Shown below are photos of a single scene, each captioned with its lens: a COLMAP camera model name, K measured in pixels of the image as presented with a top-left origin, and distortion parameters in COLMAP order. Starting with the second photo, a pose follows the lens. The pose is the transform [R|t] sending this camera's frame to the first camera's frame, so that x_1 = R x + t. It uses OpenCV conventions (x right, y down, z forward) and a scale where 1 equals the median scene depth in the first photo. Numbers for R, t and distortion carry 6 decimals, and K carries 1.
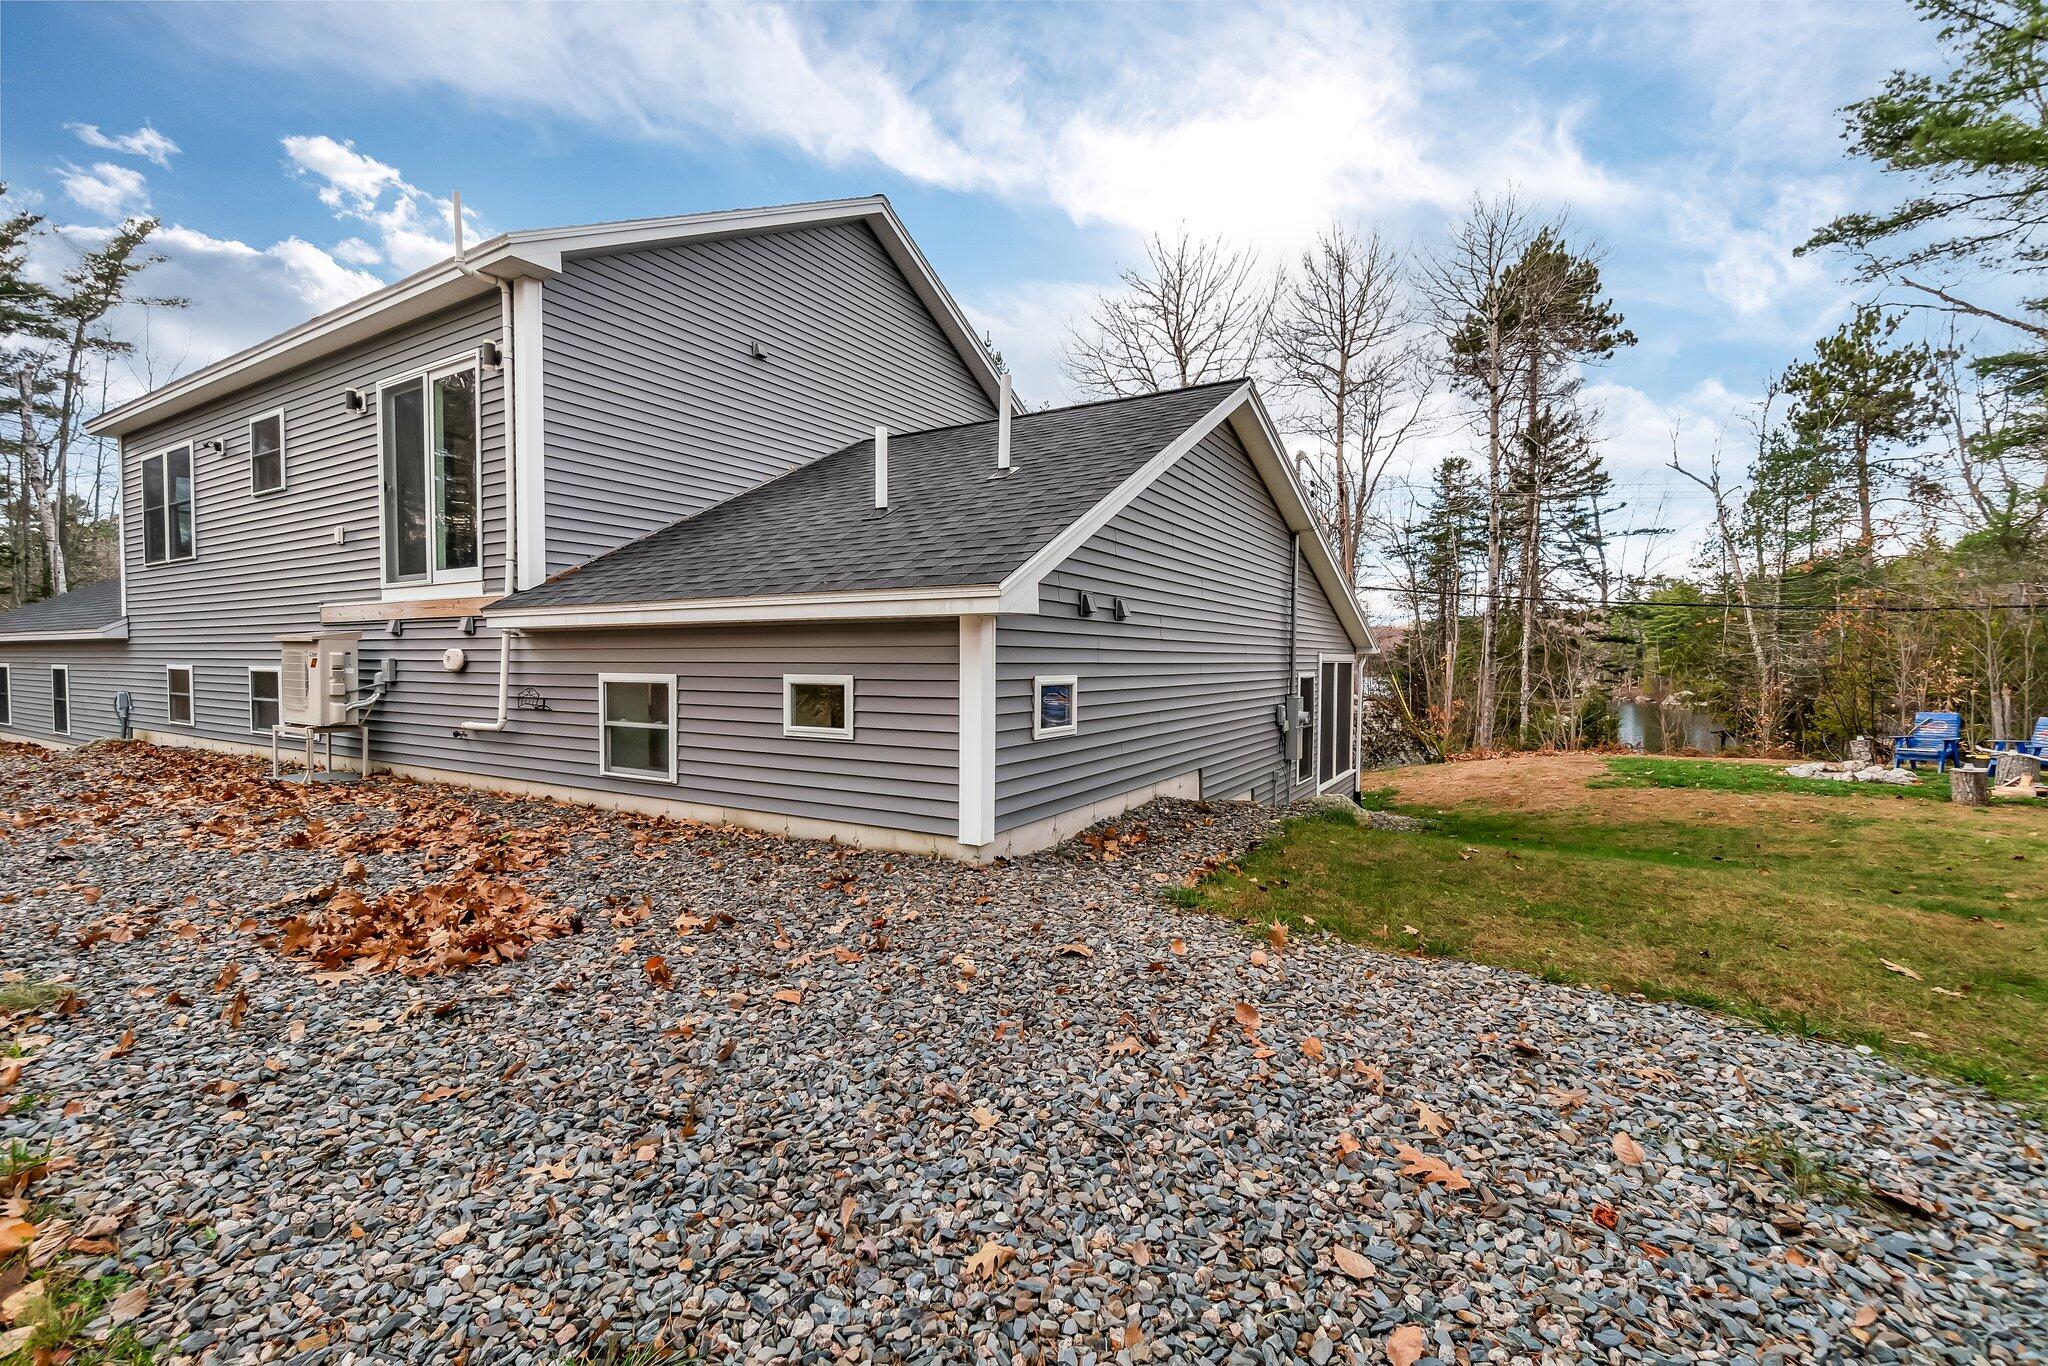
lens RADIAL K [[878.5, 0, 1024.0], [0, 878.5, 683.0], [0, 0, 1]] dist [-0.005060, -0.000989]
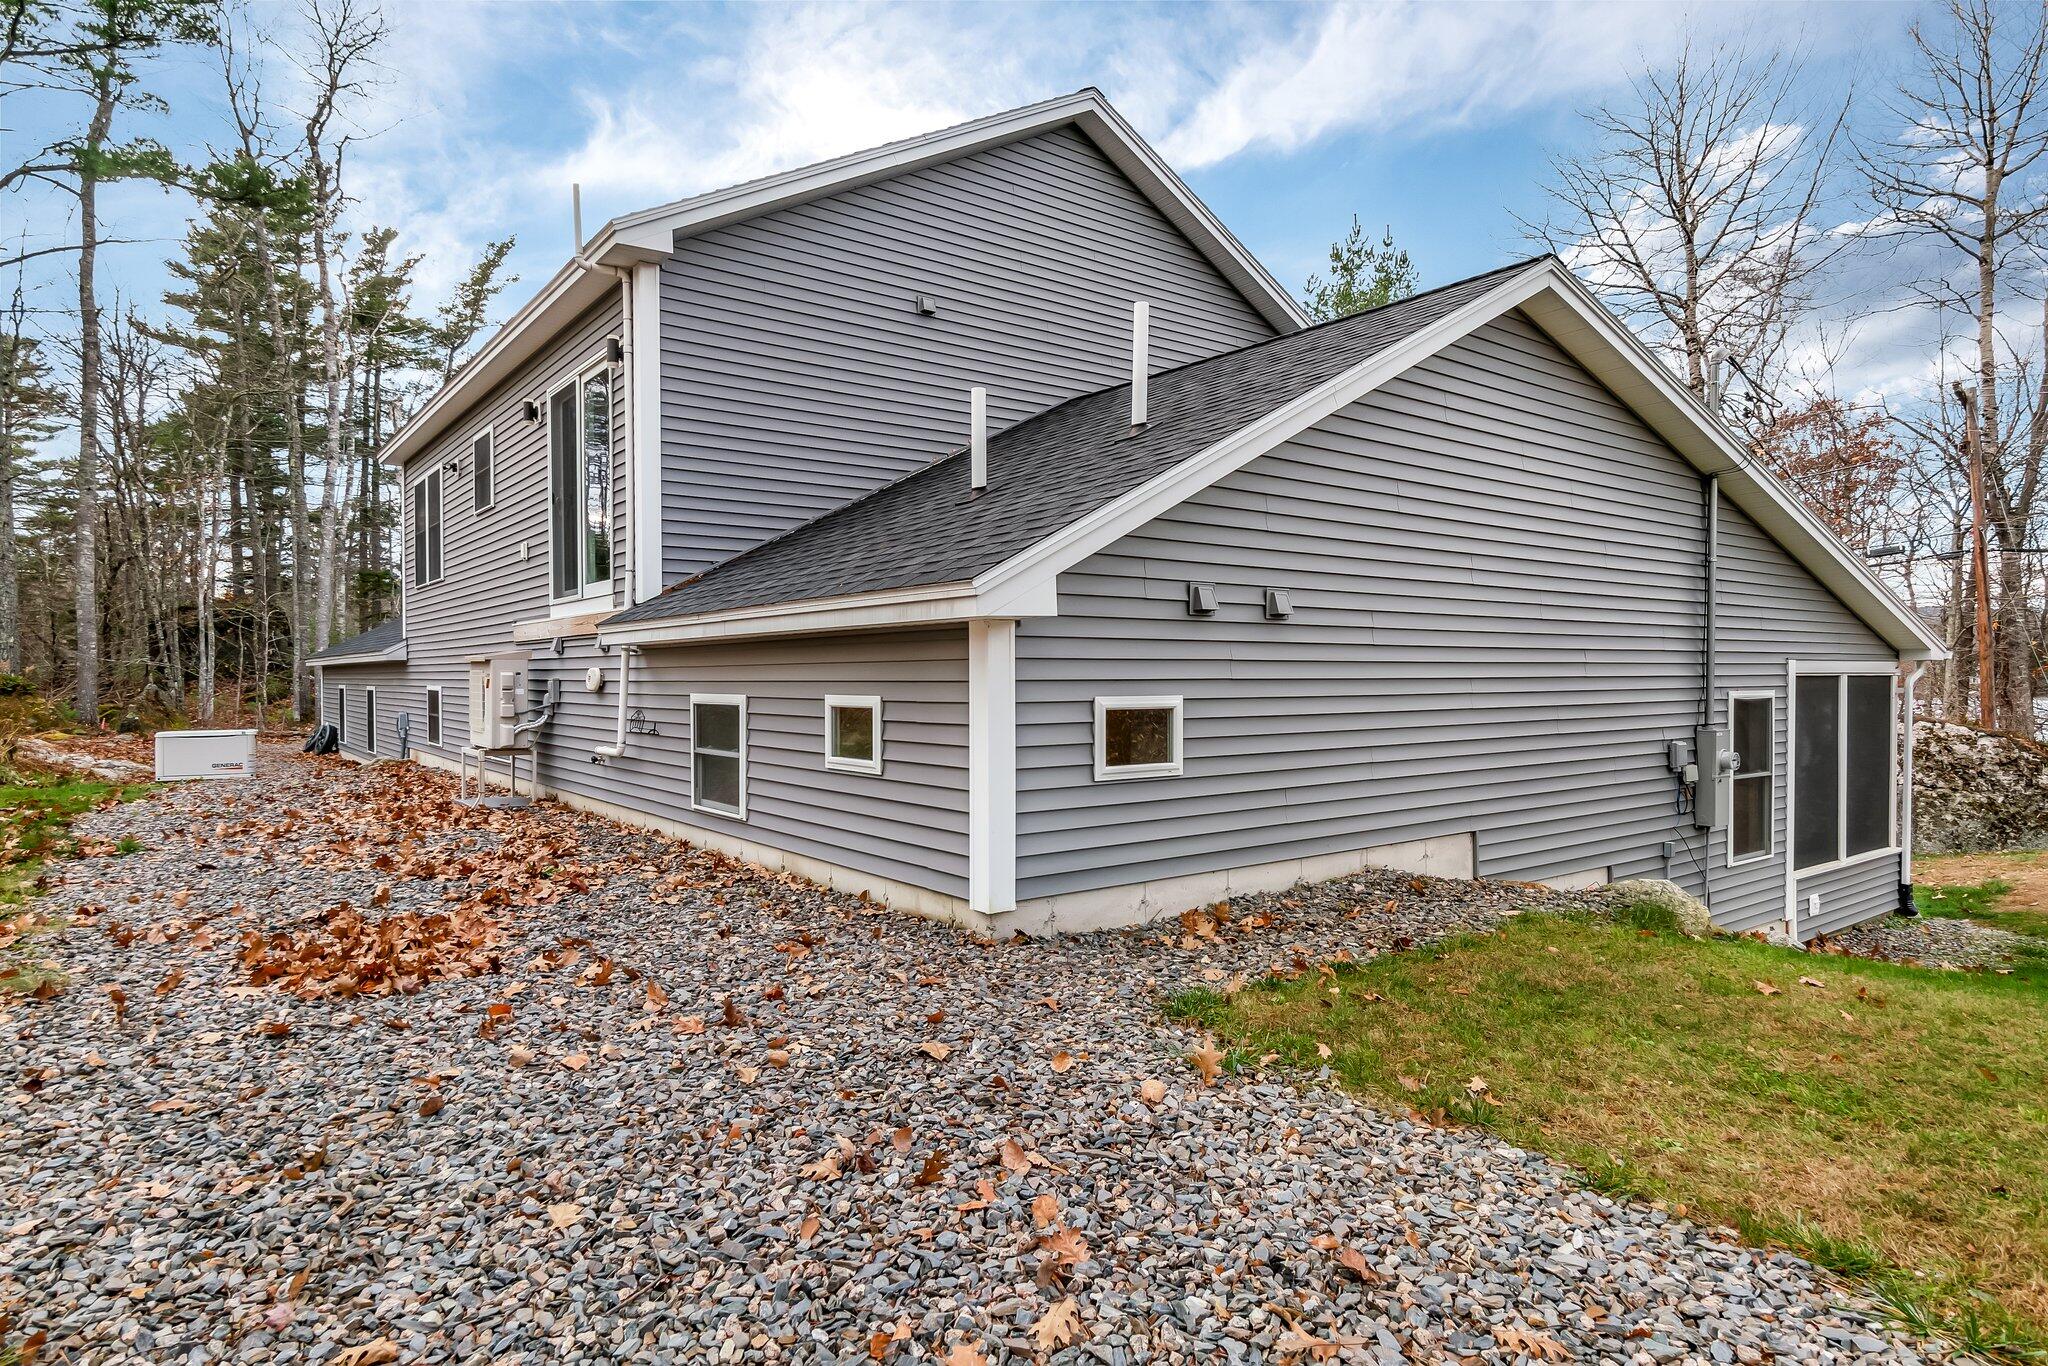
lens RADIAL K [[1152.3, 0, 1024.0], [0, 1152.3, 683.0], [0, 0, 1]] dist [-0.001178, 0.000109]
pose [[0.926619, -0.004774, -0.375972, 0.288505], [-0.002581, 0.999815, -0.019056, -0.000741], [0.375994, 0.018628, 0.926435, 0.044078]]
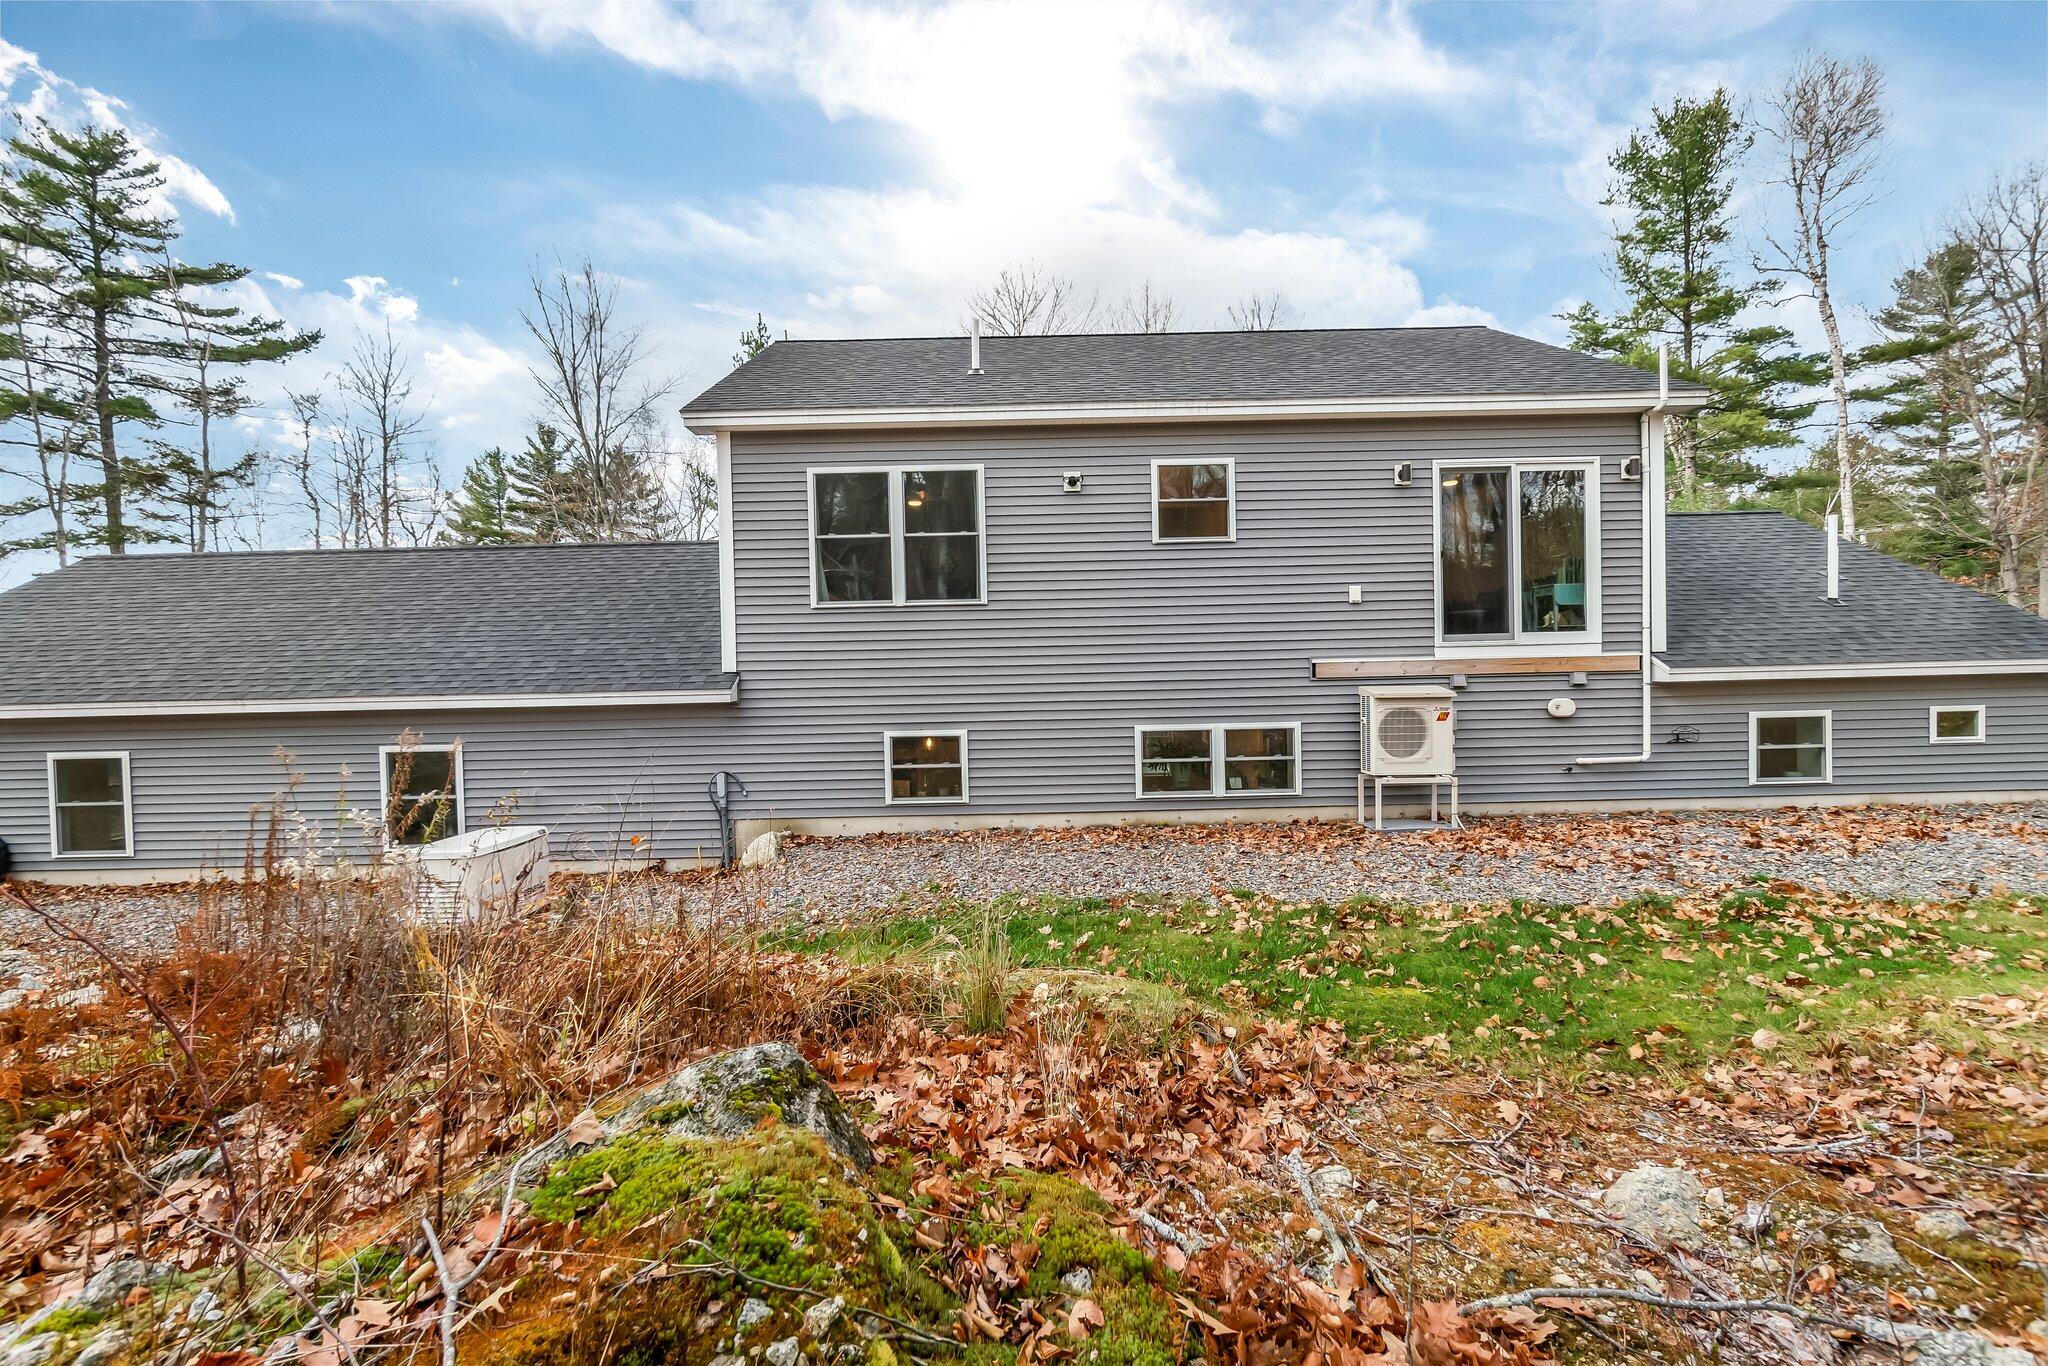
lens RADIAL K [[929.0, 0, 1024.0], [0, 929.0, 683.0], [0, 0, 1]] dist [-0.003068, -0.000427]
pose [[0.852291, -0.016718, 0.522801, -2.390952], [0.038171, 0.998812, -0.030289, -0.060588], [-0.521674, 0.045771, 0.851916, 0.365795]]
